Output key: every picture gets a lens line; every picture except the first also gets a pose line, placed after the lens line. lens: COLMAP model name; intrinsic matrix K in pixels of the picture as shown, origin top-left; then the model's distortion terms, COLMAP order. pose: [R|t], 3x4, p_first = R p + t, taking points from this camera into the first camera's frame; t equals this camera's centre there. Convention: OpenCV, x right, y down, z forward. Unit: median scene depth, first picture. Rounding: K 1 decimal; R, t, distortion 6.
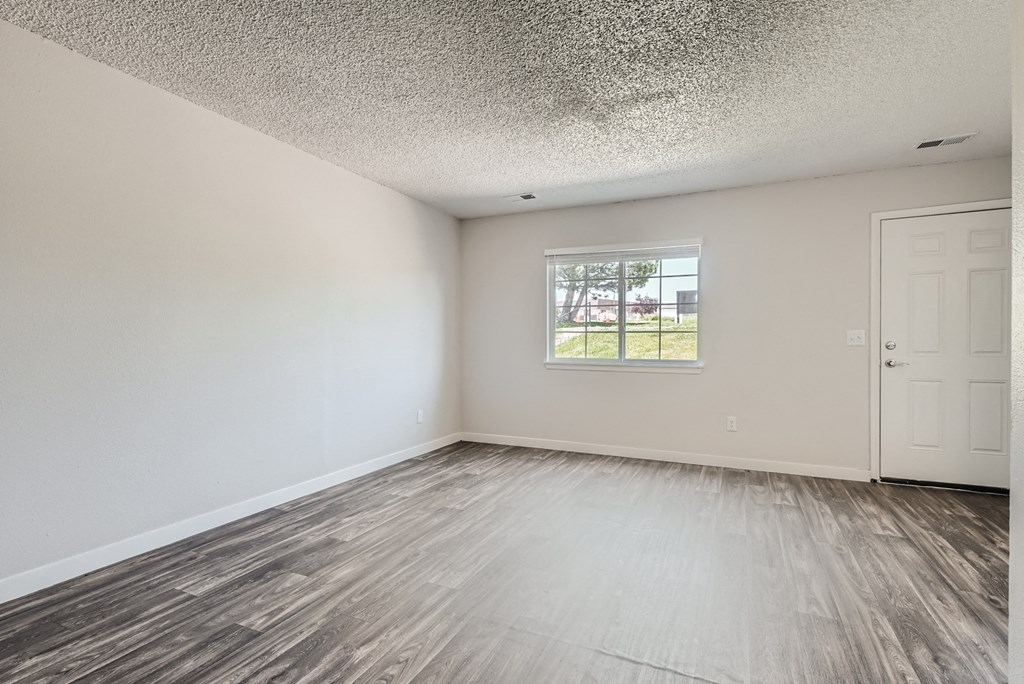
lens RADIAL K [[484.6, 0, 512.7], [0, 484.6, 329.5], [0, 0, 1]] dist [0.021042, -0.000429]
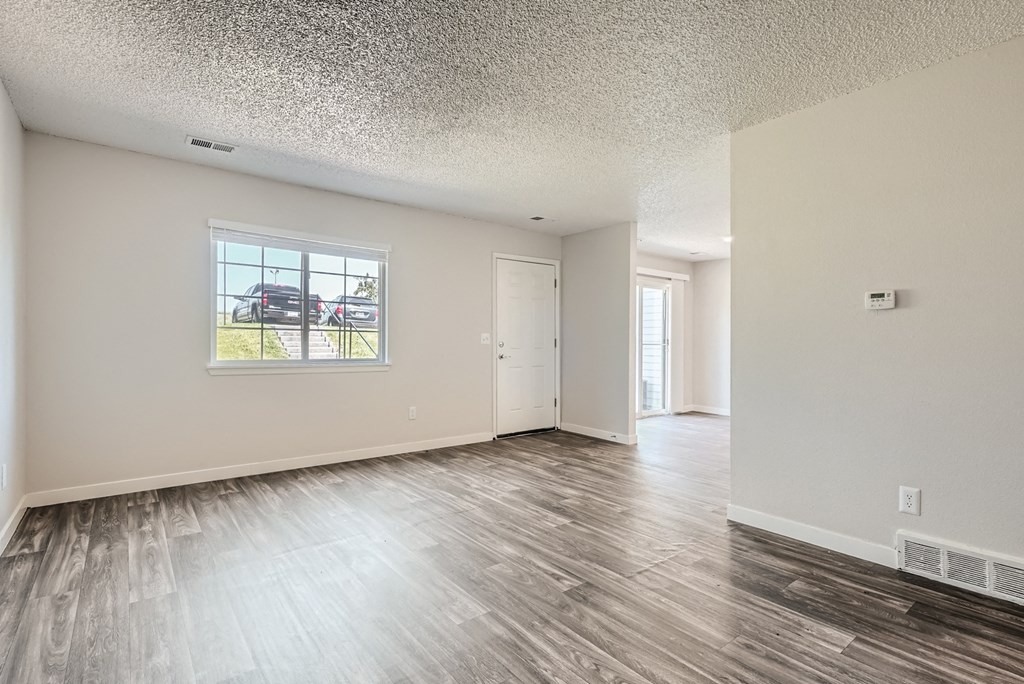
lens RADIAL K [[482.0, 0, 471.6], [0, 482.0, 341.4], [0, 0, 1]] dist [-0.017826, 0.006227]
pose [[0.477337, 0.001479, 0.878719, -0.688035], [-0.030825, 0.999411, 0.015063, 0.004695], [-0.878179, -0.034277, 0.477102, 0.481986]]
